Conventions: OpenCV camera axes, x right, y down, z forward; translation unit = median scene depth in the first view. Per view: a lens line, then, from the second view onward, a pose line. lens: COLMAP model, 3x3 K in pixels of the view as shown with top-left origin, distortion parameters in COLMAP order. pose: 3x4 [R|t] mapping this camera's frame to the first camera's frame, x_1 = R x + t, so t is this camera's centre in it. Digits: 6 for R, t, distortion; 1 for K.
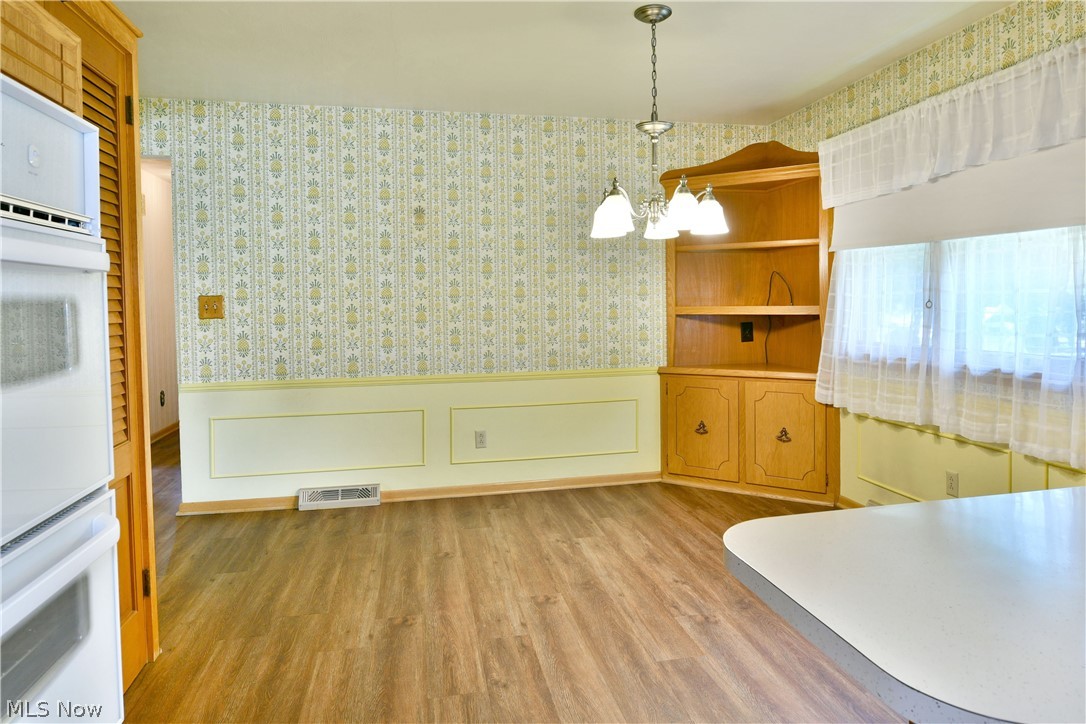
lens RADIAL K [[665.2, 0, 556.0], [0, 665.2, 316.6], [0, 0, 1]] dist [-0.007263, -0.004958]
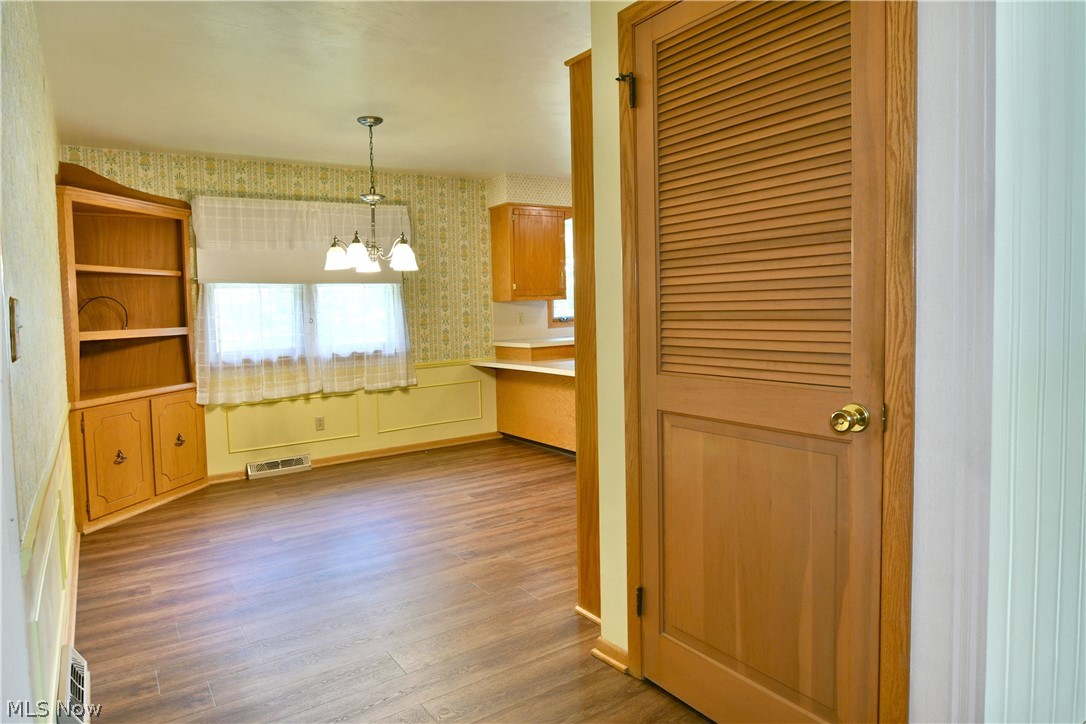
lens RADIAL K [[665.2, 0, 551.0], [0, 665.2, 318.1], [0, 0, 1]] dist [-0.007263, -0.004958]
pose [[-0.382766, 0.009655, 0.923795, -1.211982], [0.060020, 0.998093, 0.014437, -0.012430], [-0.921893, 0.060972, -0.382616, 1.062203]]
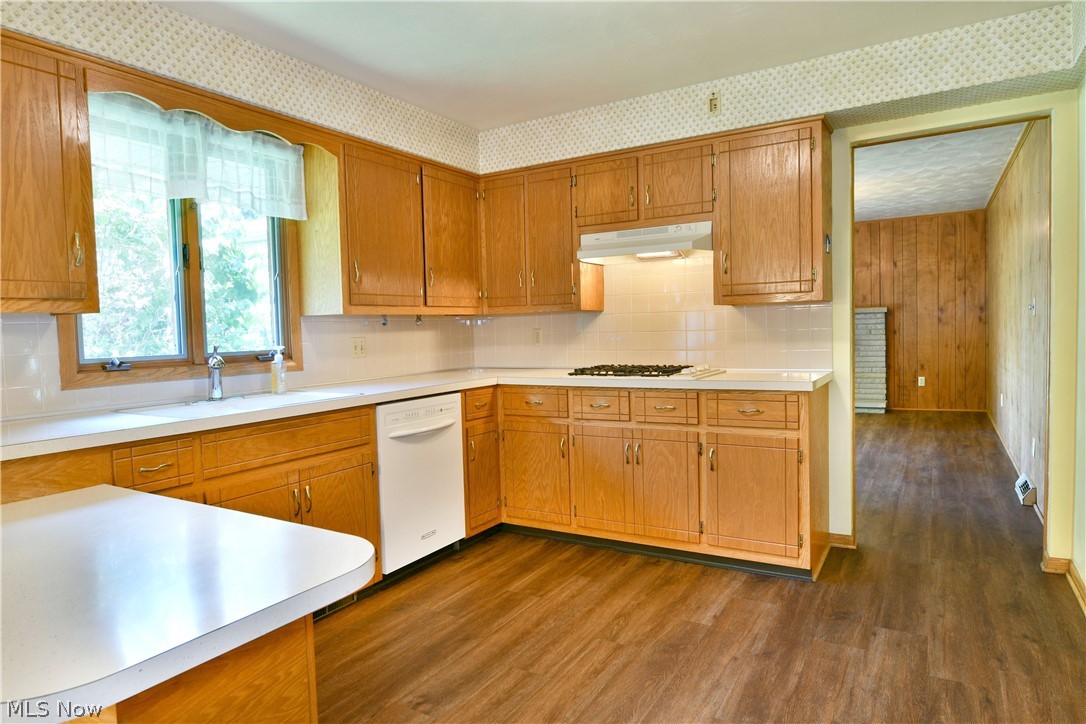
lens RADIAL K [[665.2, 0, 564.0], [0, 665.2, 332.3], [0, 0, 1]] dist [-0.007263, -0.004958]
pose [[-0.744666, 0.024951, 0.666970, -0.220502], [0.050202, 0.998564, 0.018693, -0.003193], [-0.665546, 0.047403, -0.744850, 0.447215]]
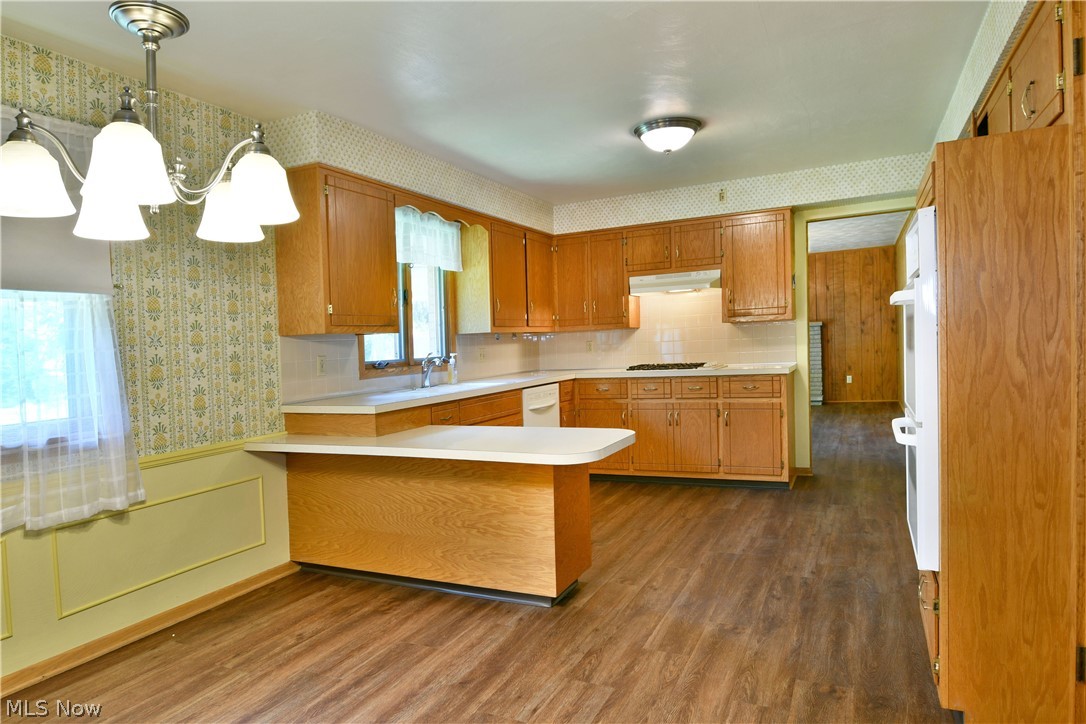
lens RADIAL K [[665.2, 0, 549.4], [0, 665.2, 352.9], [0, 0, 1]] dist [-0.007263, -0.004958]
pose [[-0.791168, 0.036655, 0.610499, -0.361948], [0.067078, 0.997381, 0.027044, -0.013880], [-0.607909, 0.062348, -0.791555, 1.081363]]
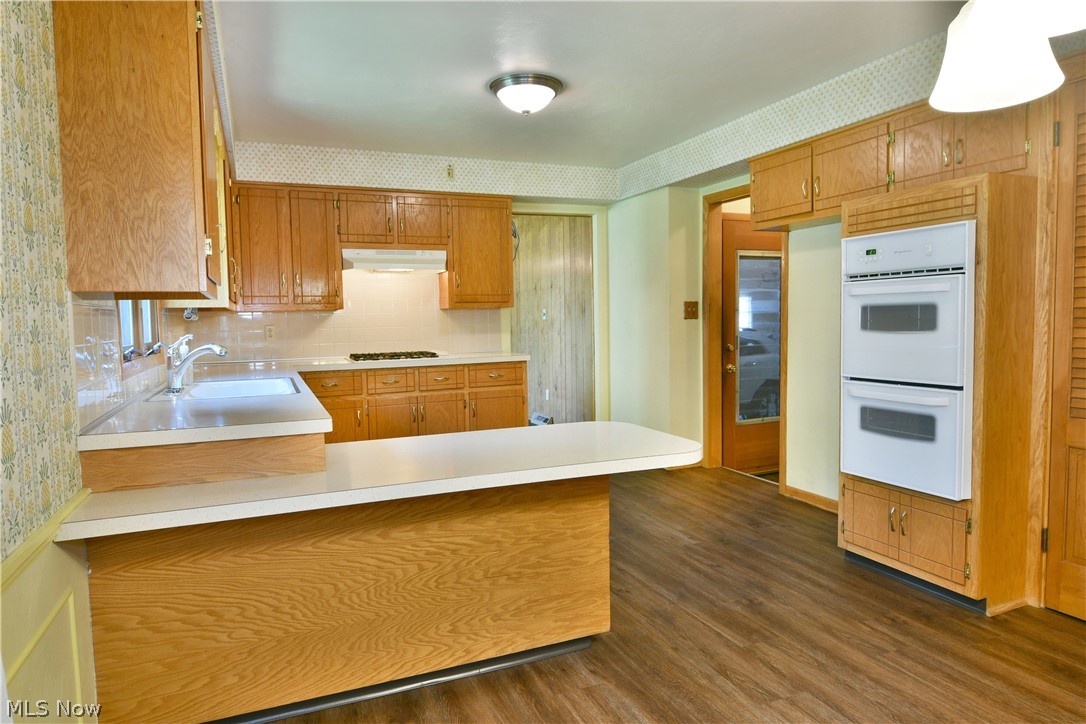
lens RADIAL K [[665.2, 0, 524.9], [0, 665.2, 355.6], [0, 0, 1]] dist [-0.007263, -0.004958]
pose [[-0.982442, 0.041869, -0.181807, 0.435434], [0.027418, 0.996314, 0.081284, -0.026639], [0.184540, 0.074872, -0.979969, 1.067551]]
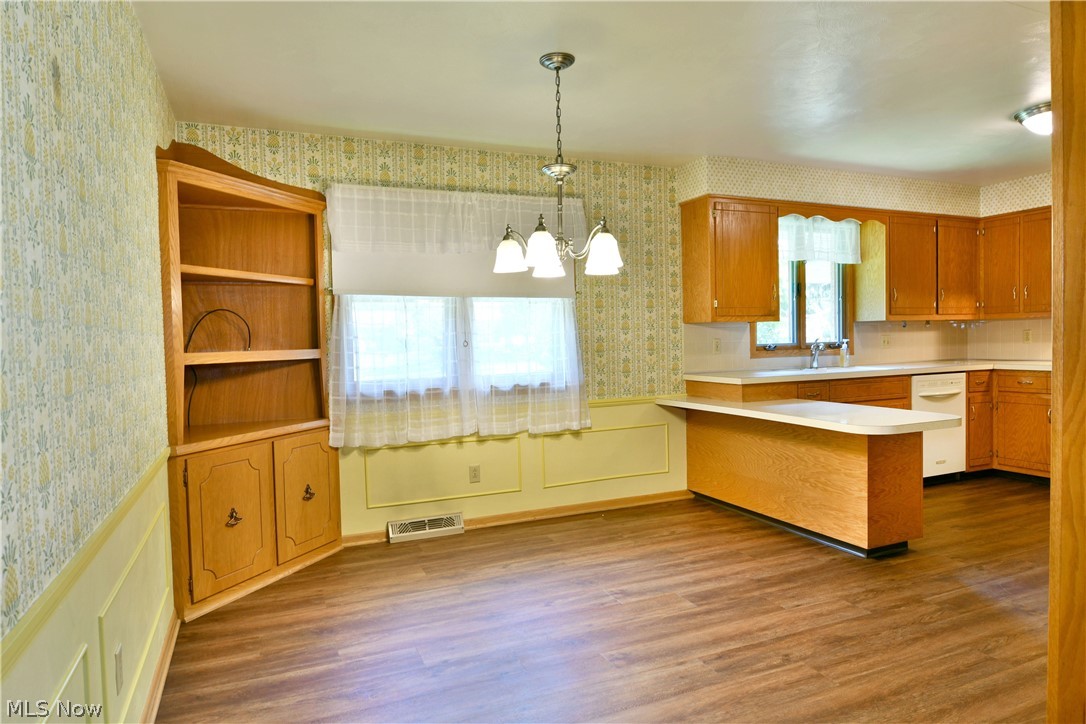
lens RADIAL K [[665.2, 0, 541.1], [0, 665.2, 356.5], [0, 0, 1]] dist [-0.007263, -0.004958]
pose [[-0.189292, -0.011551, 0.981853, -0.765259], [0.046385, 0.998709, 0.020692, -0.013318], [-0.980825, 0.049460, -0.188512, 1.082773]]
